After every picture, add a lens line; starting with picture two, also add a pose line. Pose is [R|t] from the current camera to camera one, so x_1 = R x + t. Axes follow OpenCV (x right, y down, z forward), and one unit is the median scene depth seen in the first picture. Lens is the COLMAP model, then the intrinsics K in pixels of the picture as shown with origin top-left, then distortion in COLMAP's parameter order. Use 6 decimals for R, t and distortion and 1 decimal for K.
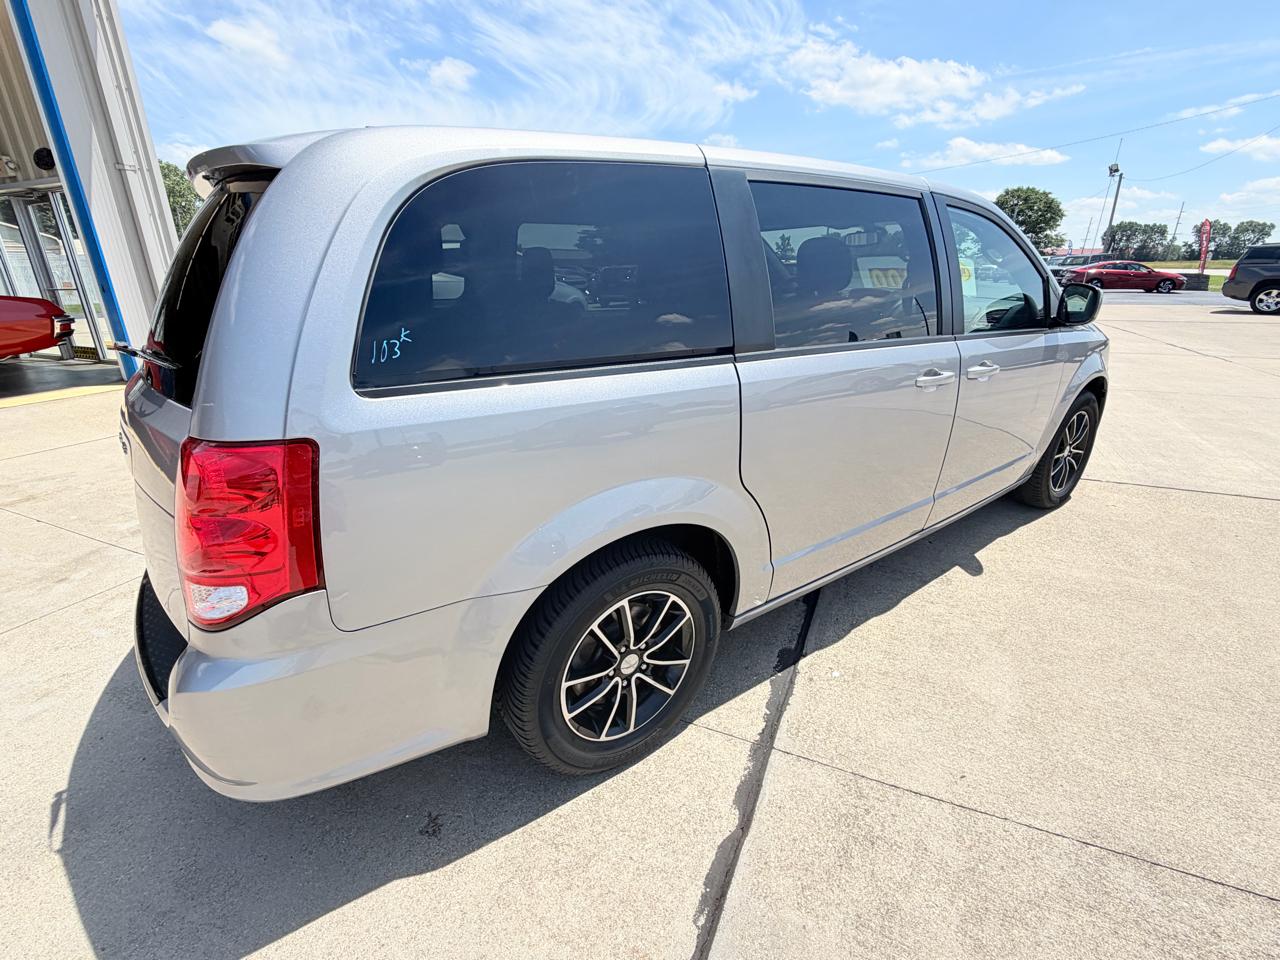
lens RADIAL K [[576.0, 0, 640.1], [0, 576.0, 476.6], [0, 0, 1]] dist [-0.001786, 0.000814]
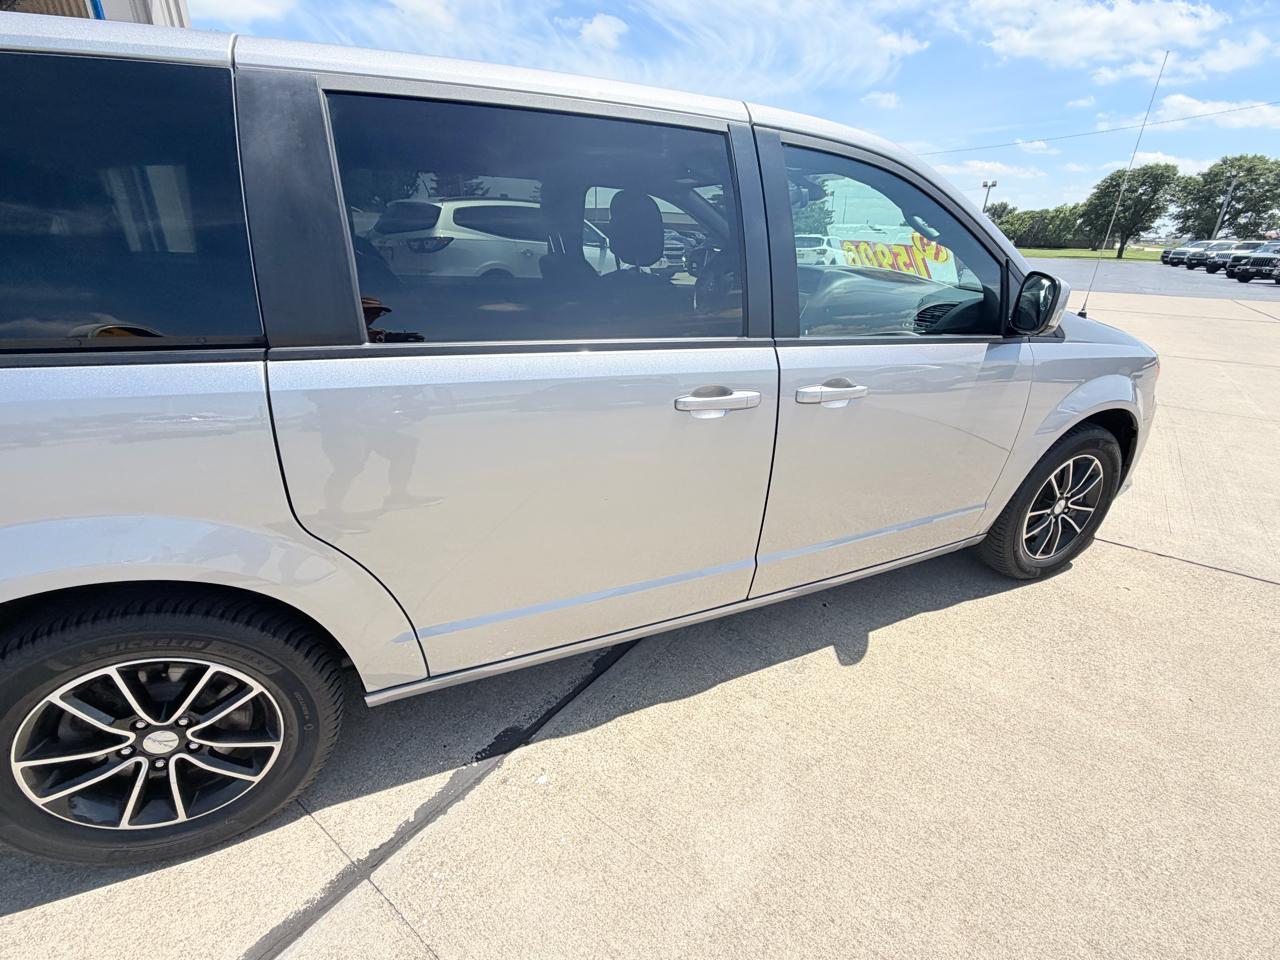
lens RADIAL K [[576.1, 0, 638.2], [0, 576.1, 475.9], [0, 0, 1]] dist [-0.002030, 0.000778]
pose [[0.976462, 0.115174, -0.182363, 0.435448], [-0.105883, 0.992571, 0.059922, -0.087253], [0.187910, -0.039203, 0.981404, 0.234264]]
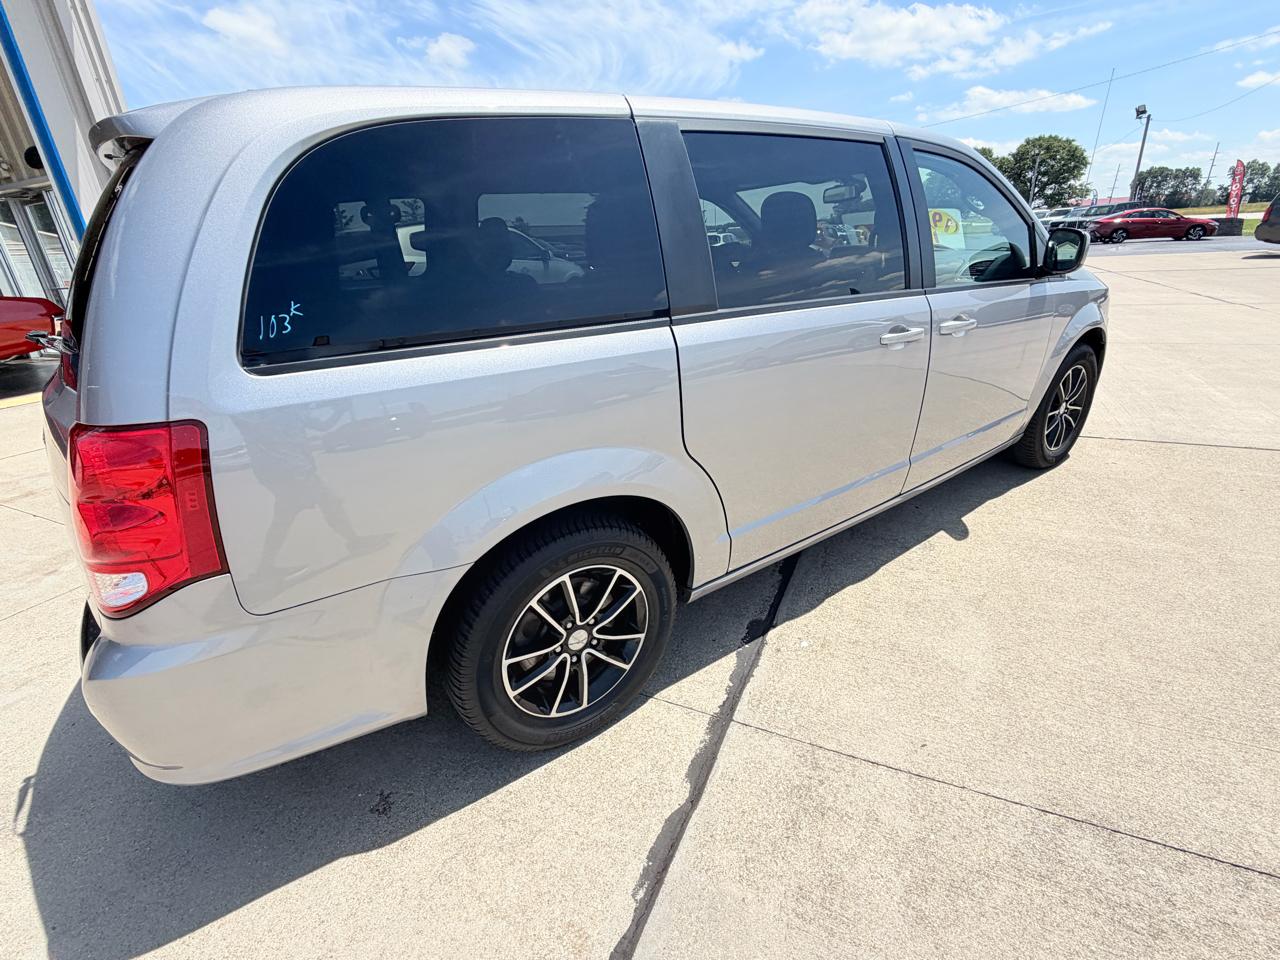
lens RADIAL K [[576.1, 0, 638.2], [0, 576.1, 475.9], [0, 0, 1]] dist [-0.002030, 0.000778]
pose [[0.998815, -0.035344, -0.033469, 0.078974], [0.036631, 0.998581, 0.038665, 0.007166], [0.032055, -0.039845, 0.998692, 0.019623]]
